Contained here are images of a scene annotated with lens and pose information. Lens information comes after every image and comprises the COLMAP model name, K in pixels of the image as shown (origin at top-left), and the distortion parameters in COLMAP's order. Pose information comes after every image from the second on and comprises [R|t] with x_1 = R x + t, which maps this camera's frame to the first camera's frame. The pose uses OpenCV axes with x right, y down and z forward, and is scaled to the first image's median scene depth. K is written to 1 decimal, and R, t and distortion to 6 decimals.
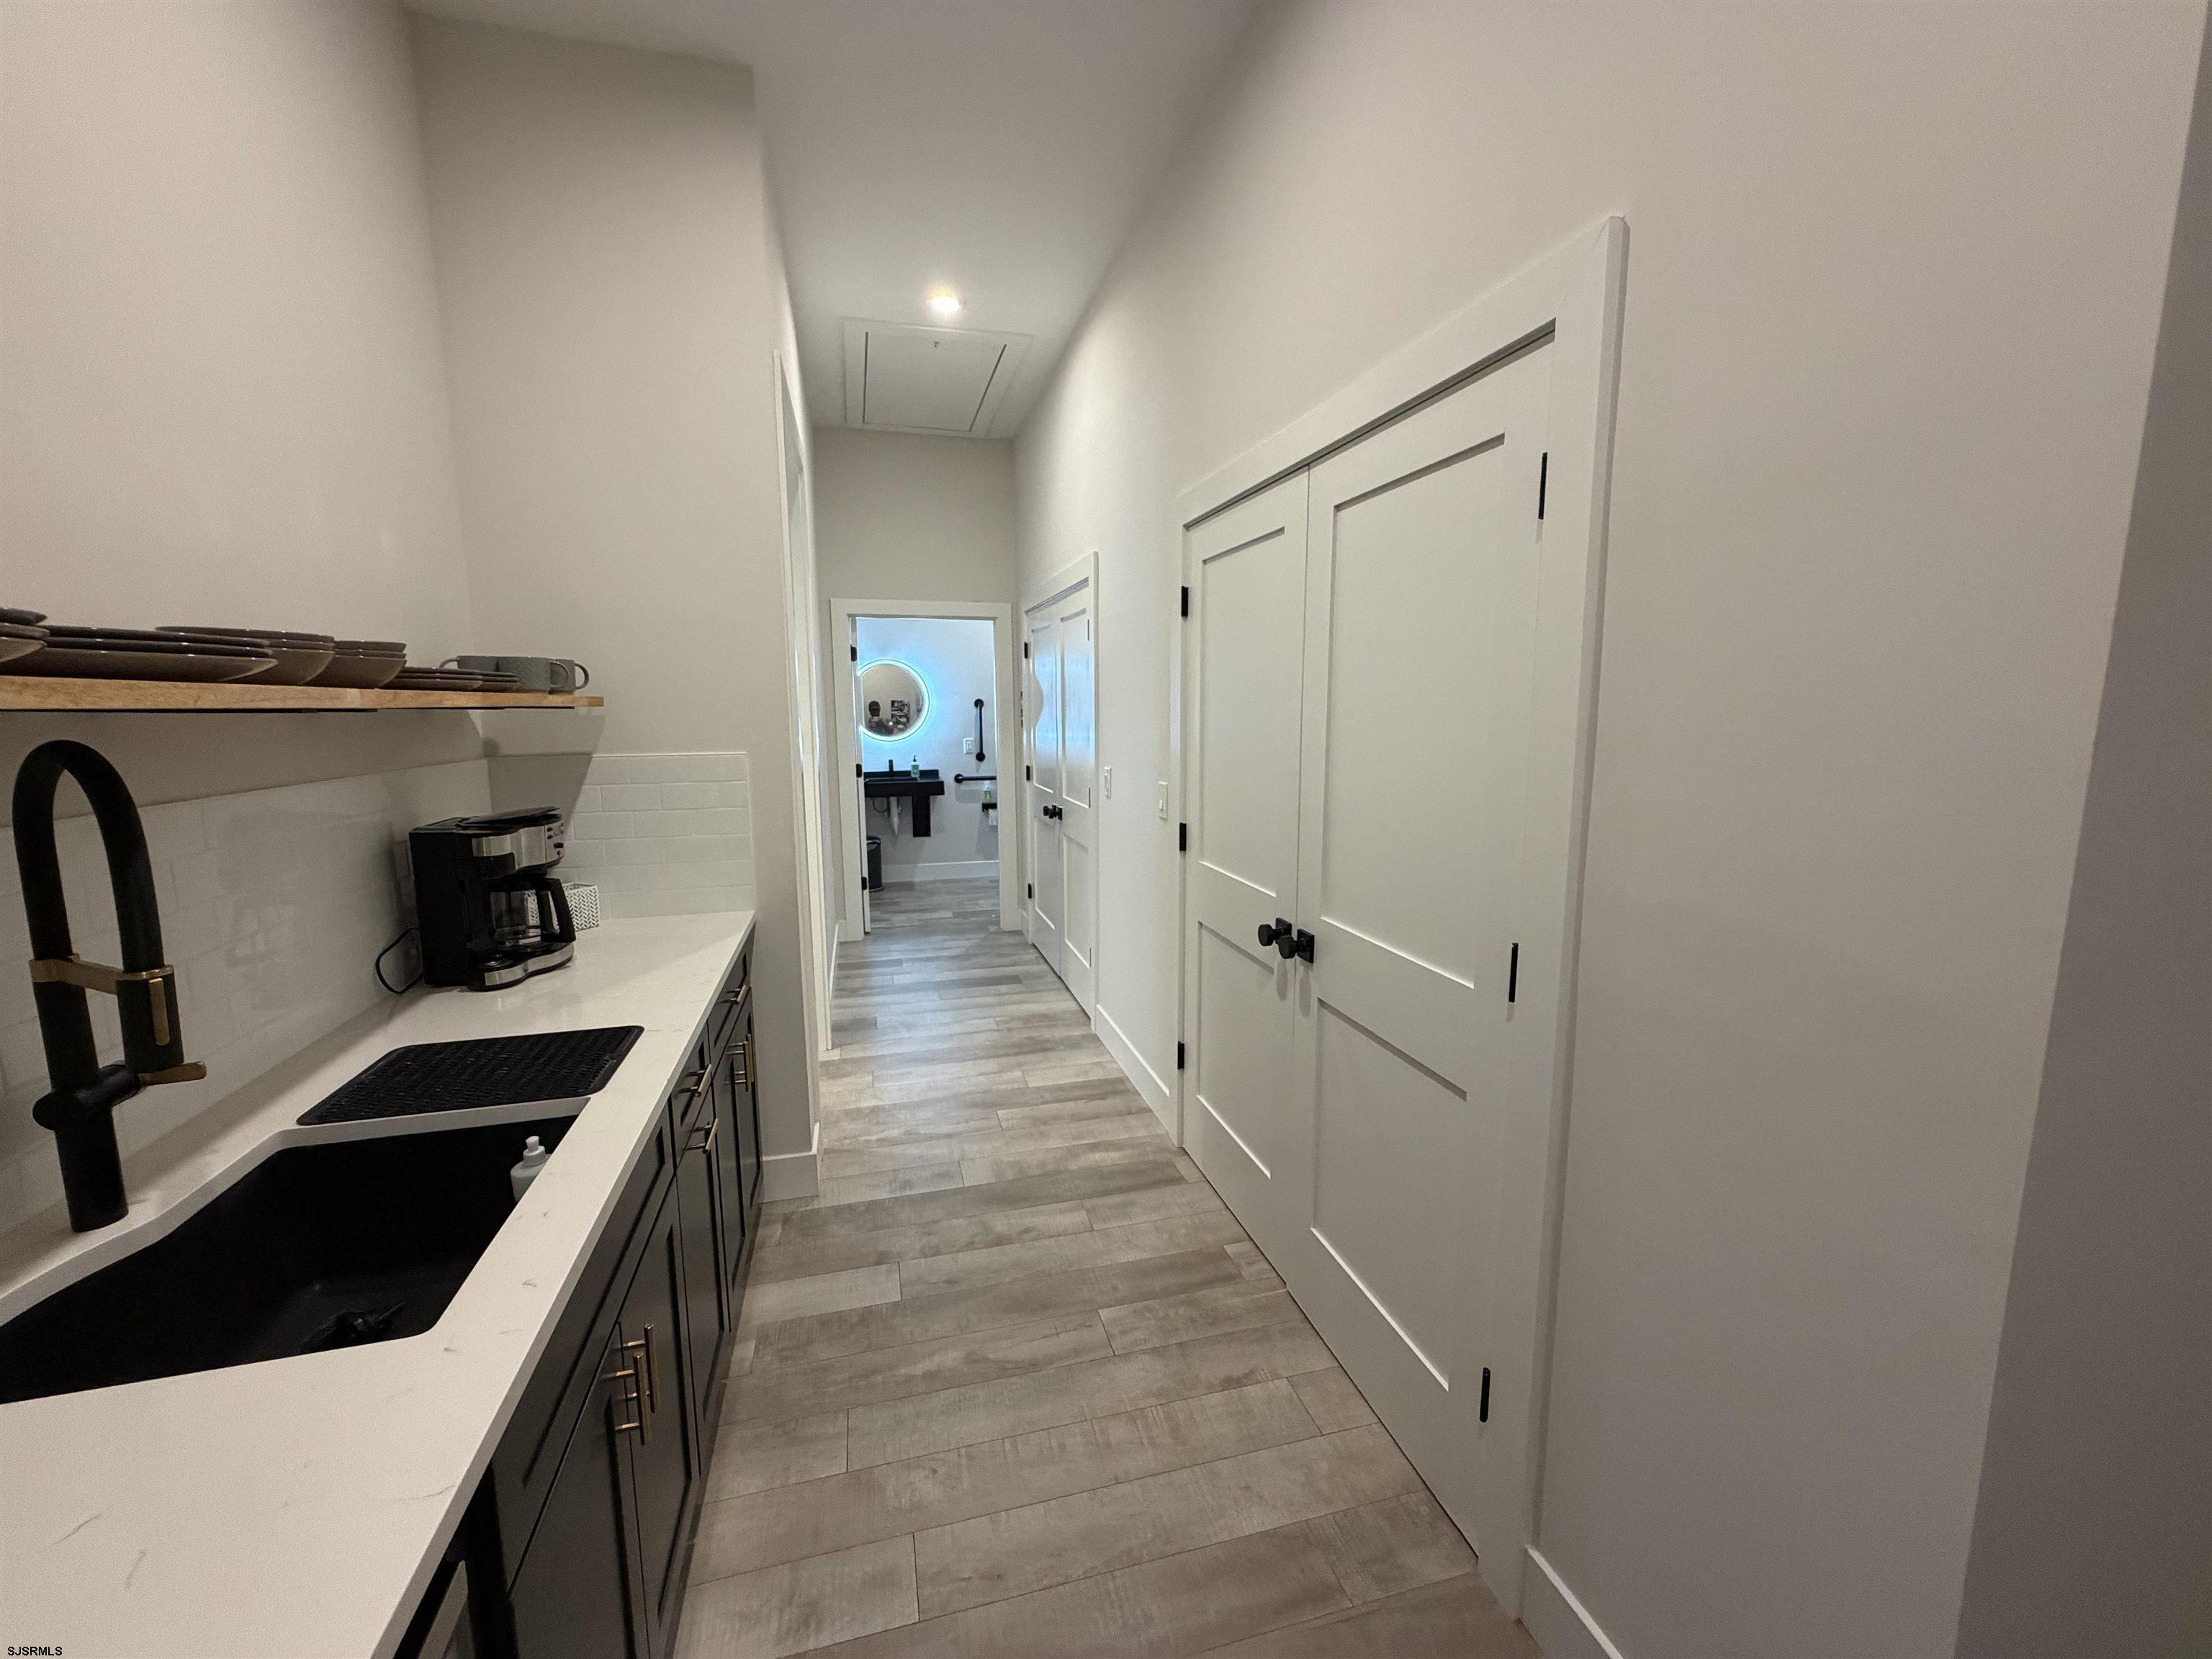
lens RADIAL K [[882.2, 0, 1101.7], [0, 882.2, 827.7], [0, 0, 1]] dist [0.000315, -0.000048]
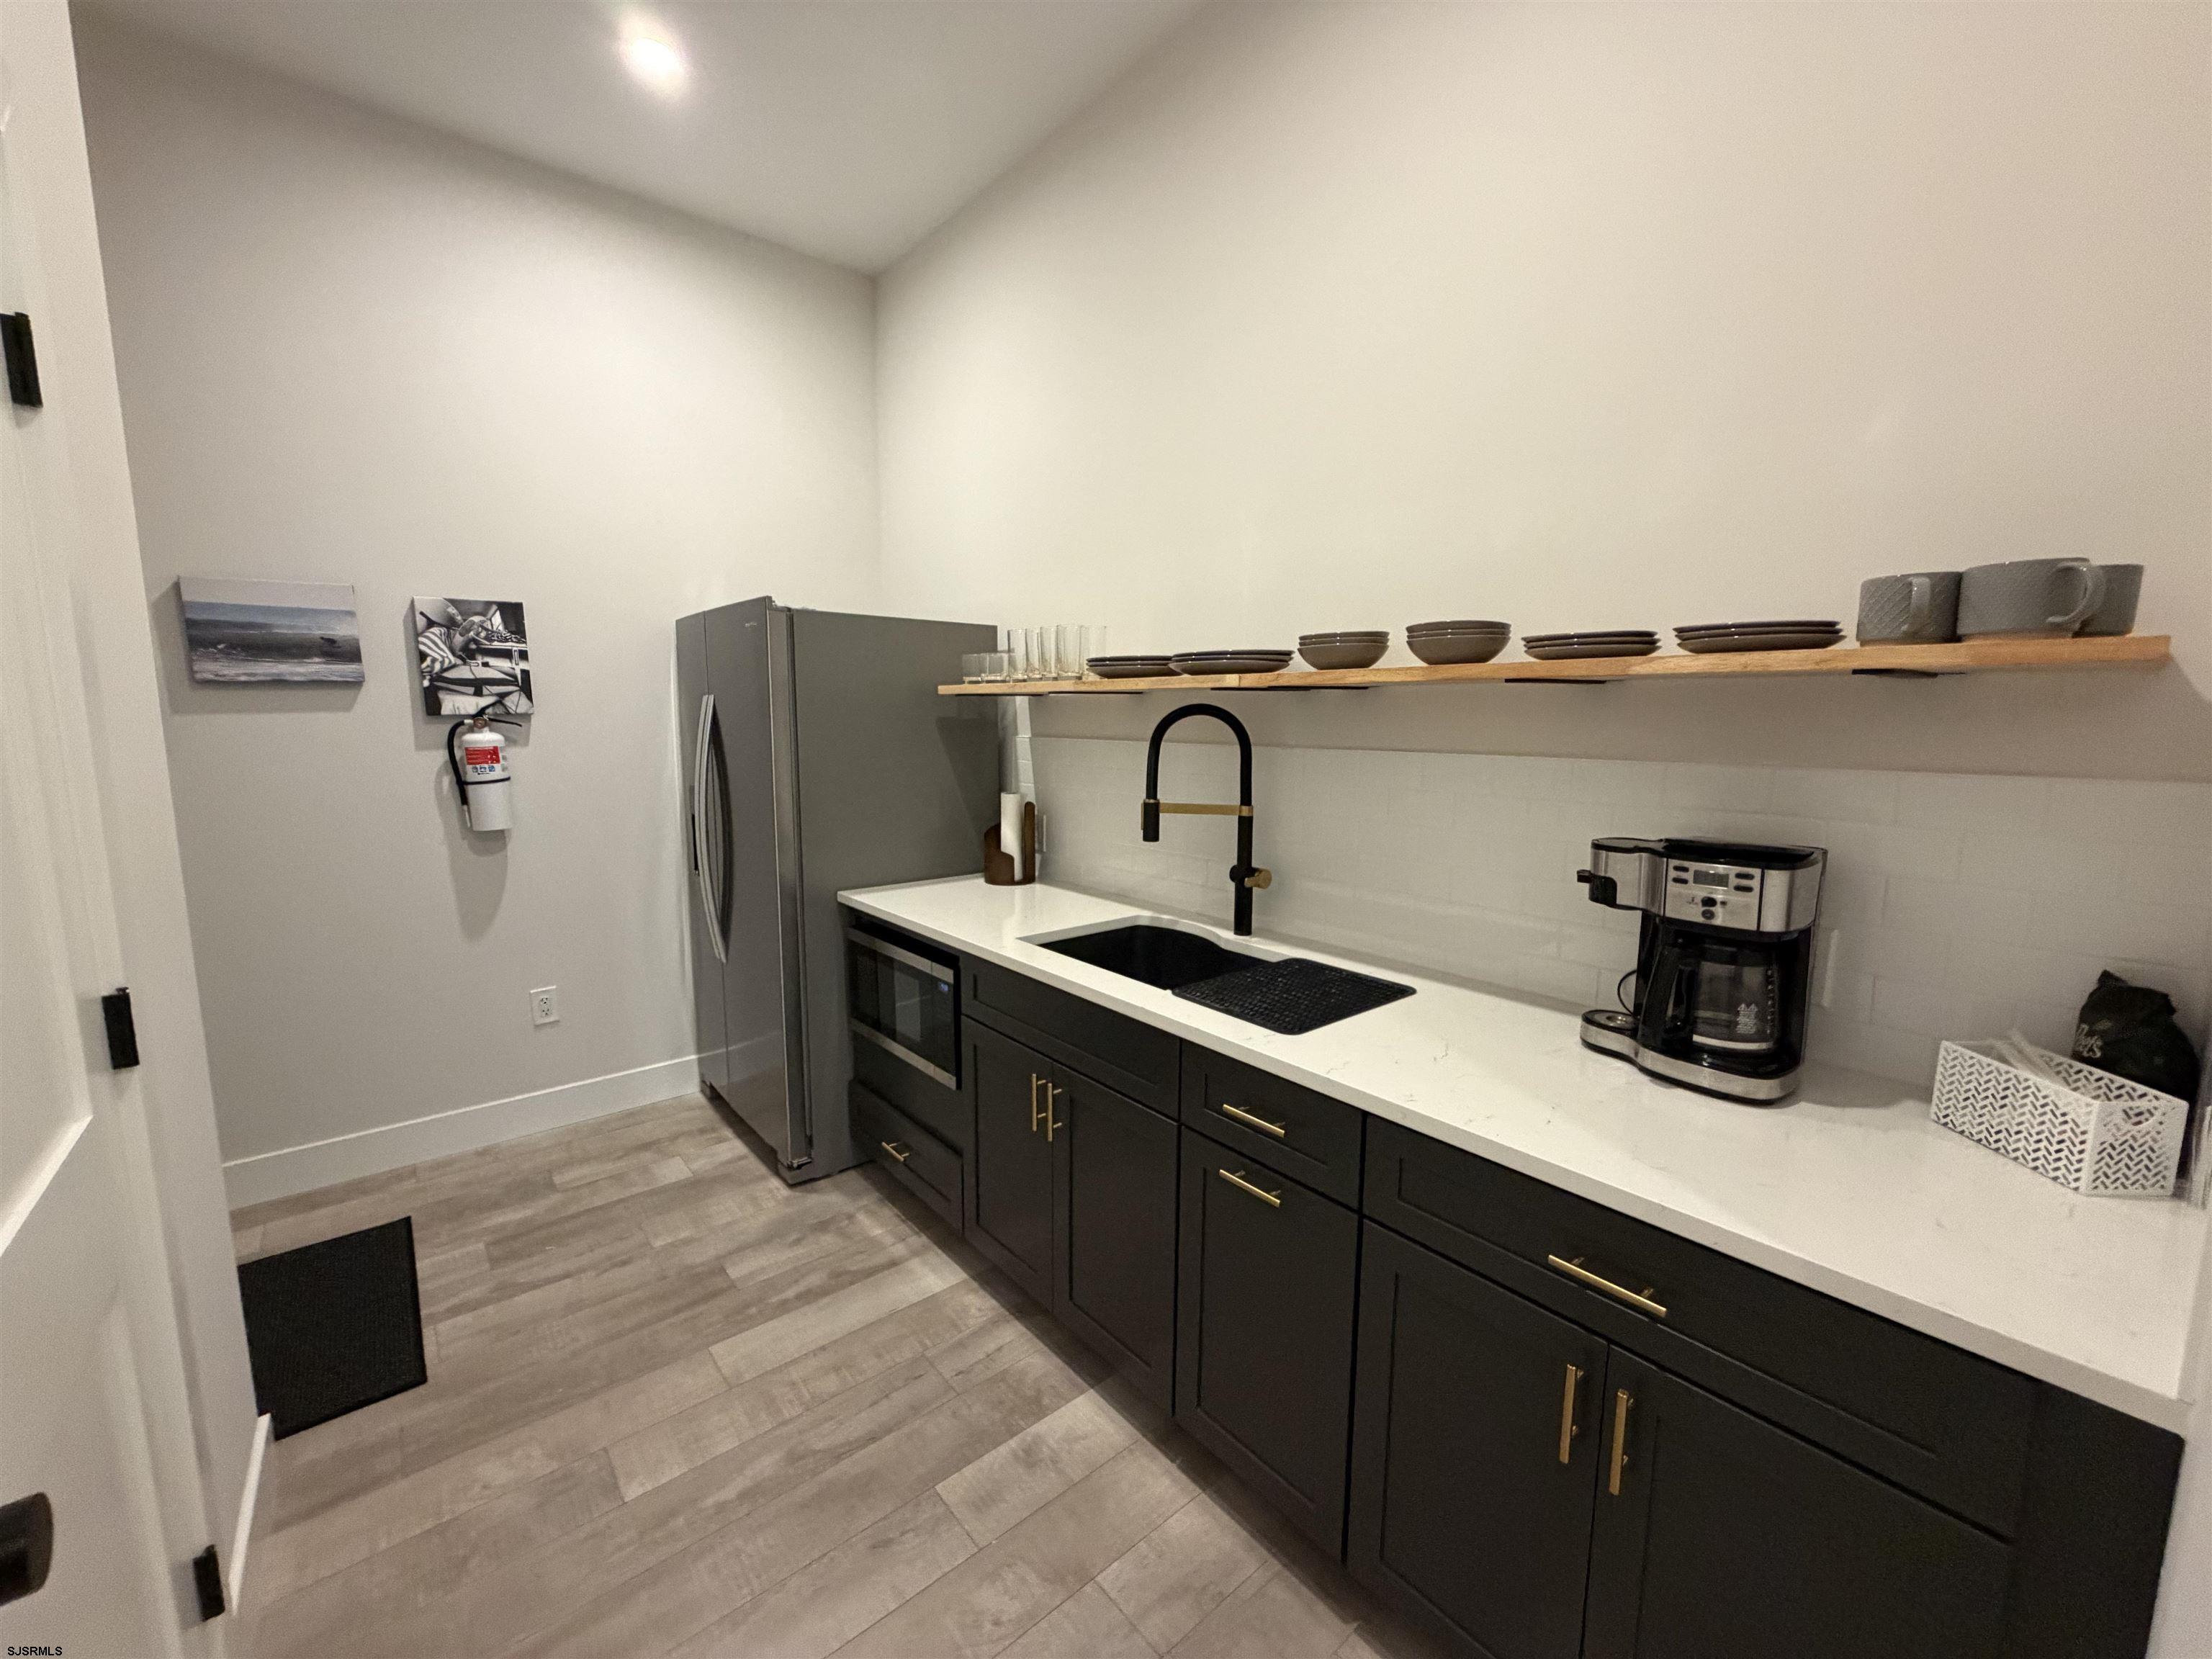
lens RADIAL K [[882.2, 0, 1101.7], [0, 882.2, 827.7], [0, 0, 1]] dist [0.000315, -0.000048]
pose [[-0.908678, 0.047327, -0.414807, 0.039677], [-0.060356, 0.968226, 0.242685, -0.297745], [0.413112, 0.245558, -0.876949, 2.621466]]
